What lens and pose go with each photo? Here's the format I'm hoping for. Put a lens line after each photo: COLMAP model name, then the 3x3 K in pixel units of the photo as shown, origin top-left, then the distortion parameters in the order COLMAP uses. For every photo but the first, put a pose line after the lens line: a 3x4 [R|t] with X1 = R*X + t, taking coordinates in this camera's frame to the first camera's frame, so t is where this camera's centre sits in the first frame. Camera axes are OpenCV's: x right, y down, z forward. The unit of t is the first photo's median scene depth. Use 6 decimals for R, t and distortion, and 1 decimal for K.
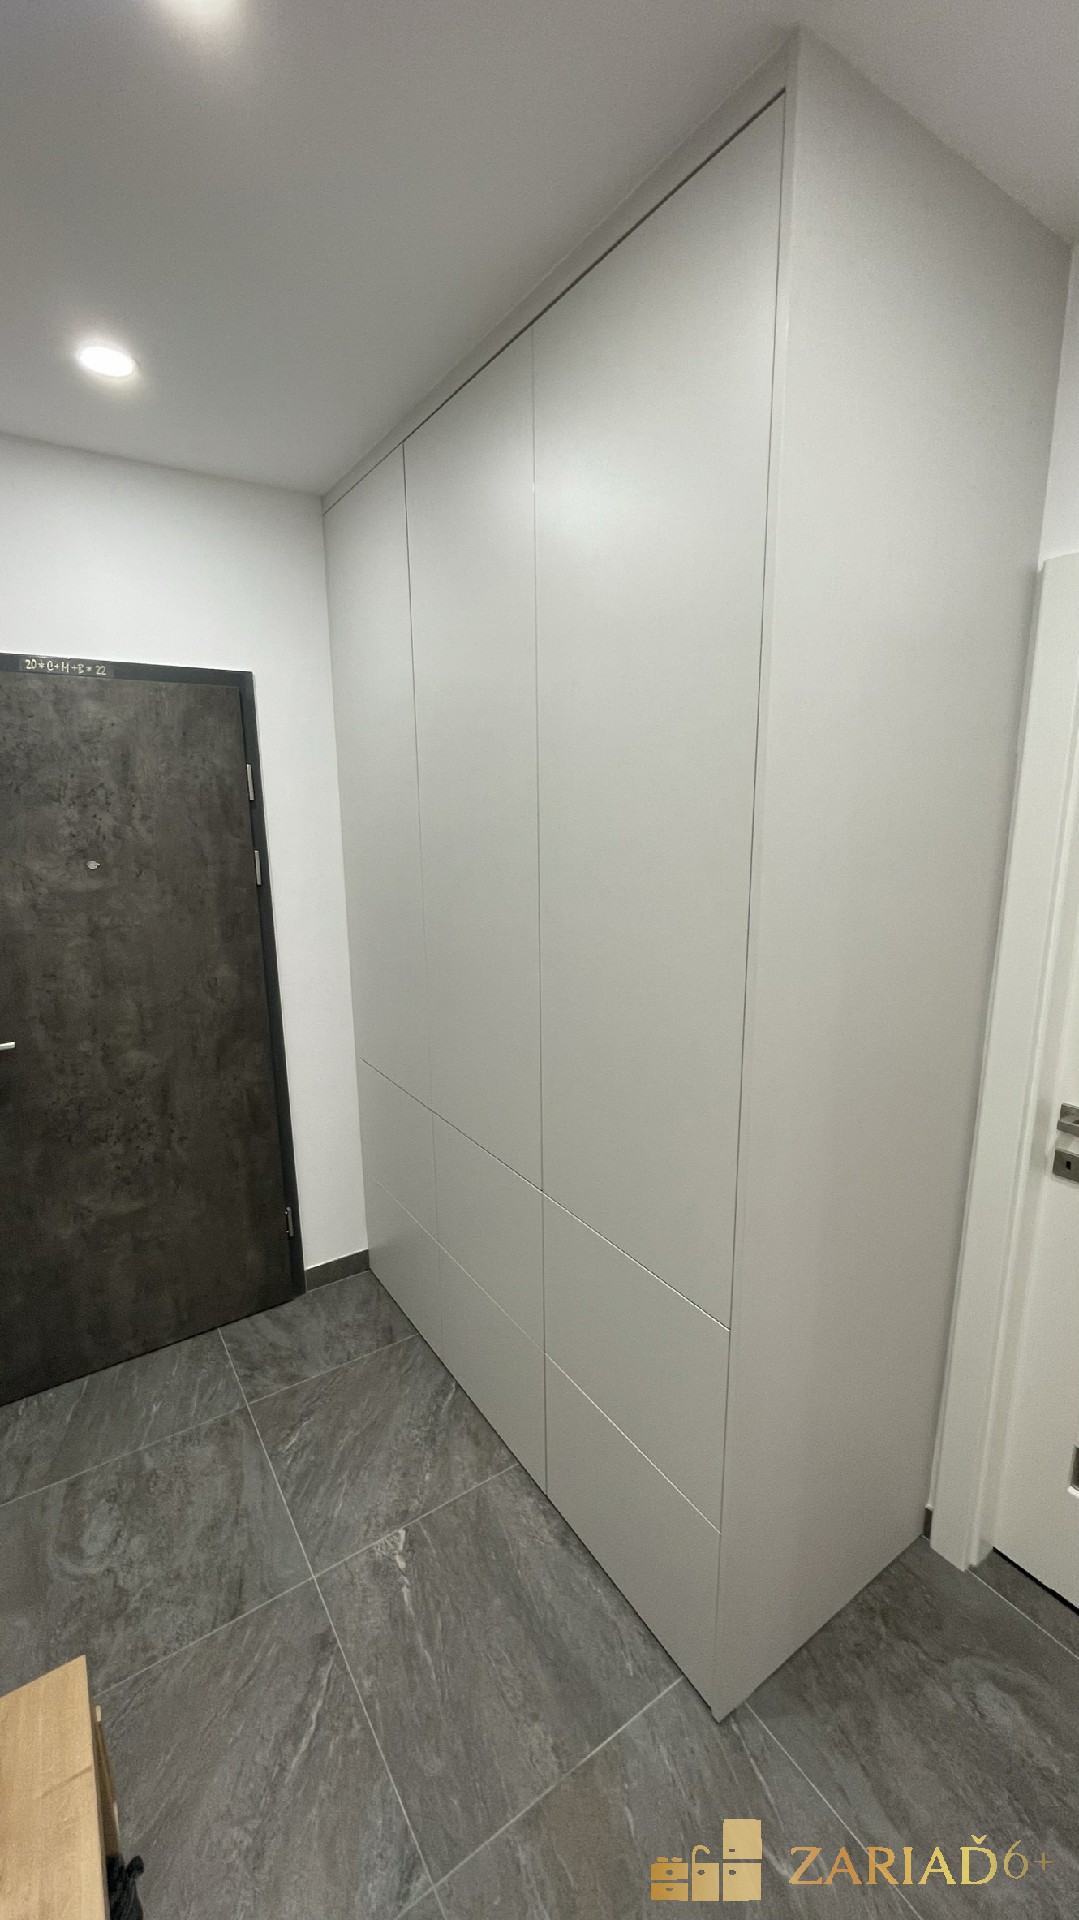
lens RADIAL K [[782.3, 0, 539.5], [0, 782.3, 960.0], [0, 0, 1]] dist [-0.000322, 0.000334]
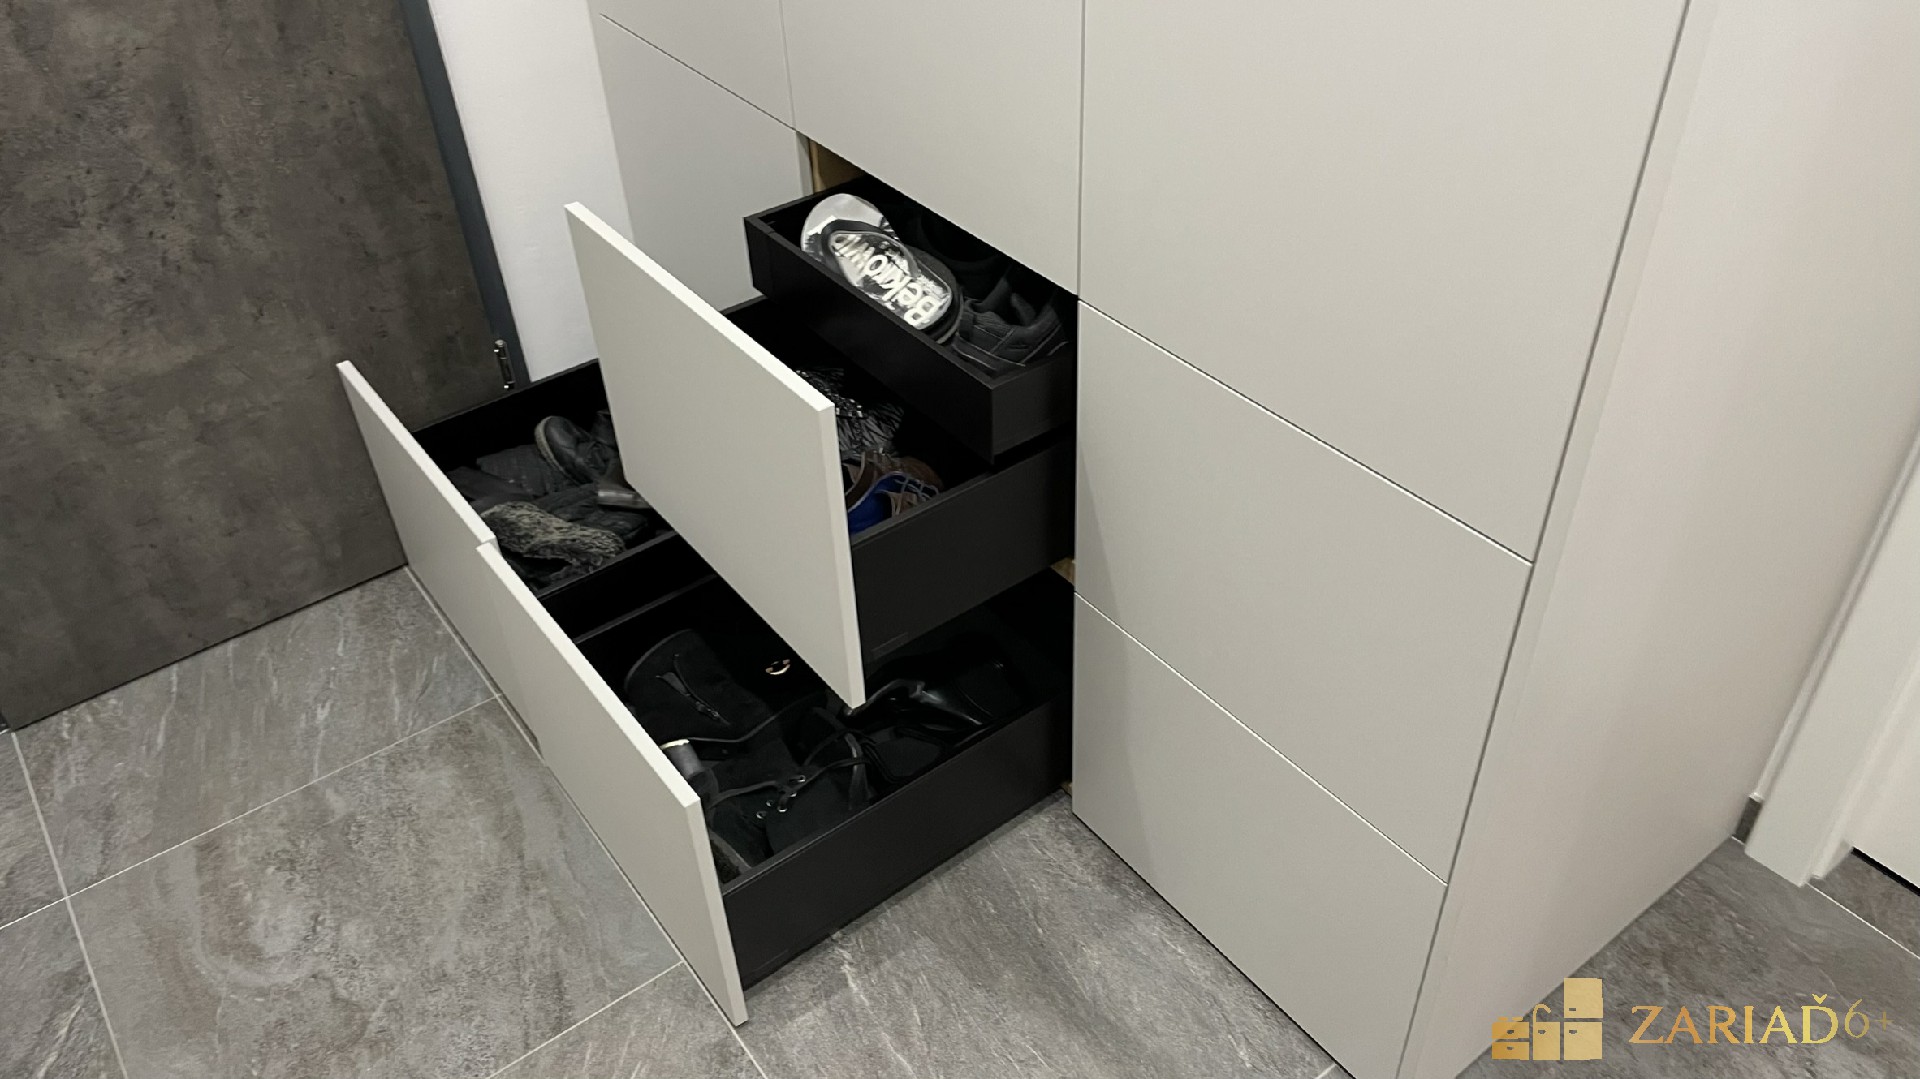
lens RADIAL K [[1473.6, 0, 967.1], [0, 1473.6, 523.8], [0, 0, 1]] dist [0.092435, -0.135768]
pose [[0.997968, -0.053349, 0.034845, -0.084414], [0.032302, 0.894930, 0.445036, 0.018087], [-0.054926, -0.443006, 0.894835, 0.126460]]
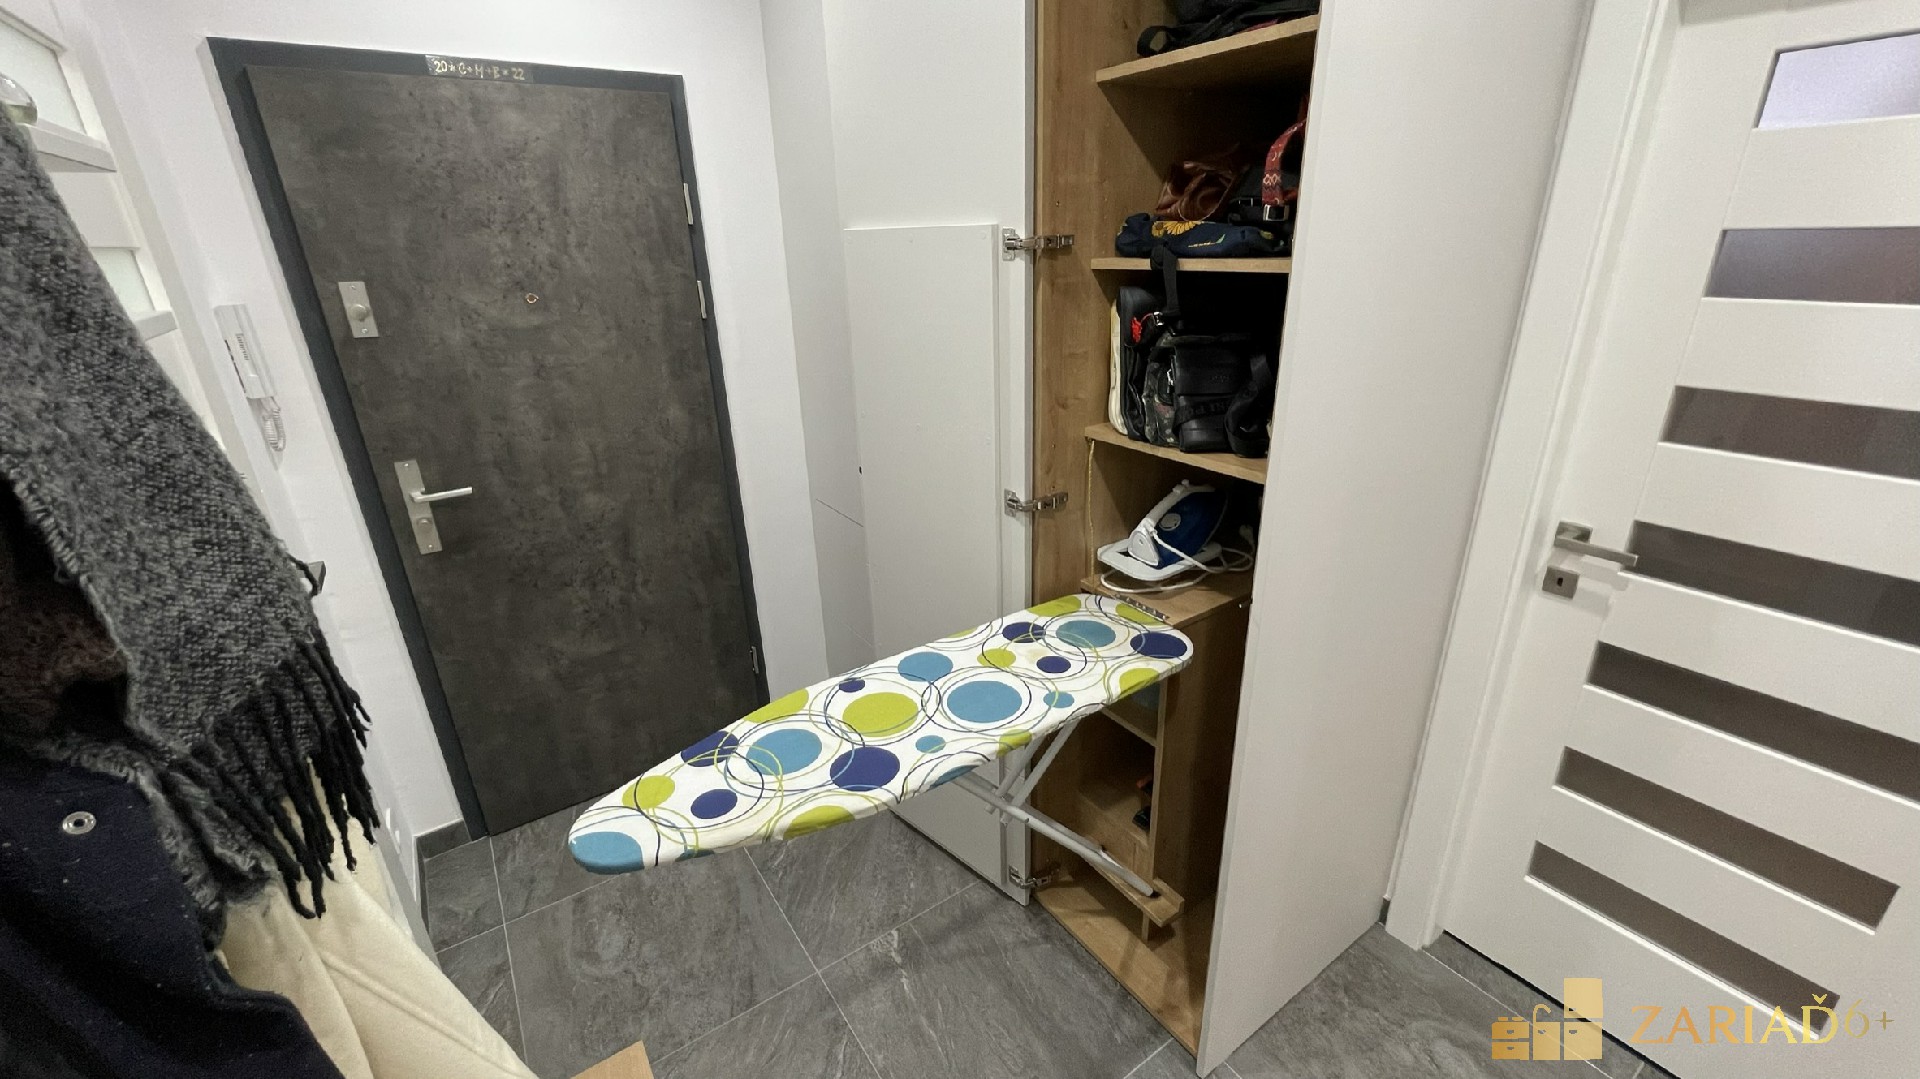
lens RADIAL K [[782.3, 0, 959.0], [0, 782.3, 531.8], [0, 0, 1]] dist [-0.000322, 0.000334]
pose [[0.999703, -0.022022, 0.010405, -0.075886], [0.020117, 0.987395, 0.156991, 0.019085], [-0.013732, -0.156735, 0.987545, 0.021587]]
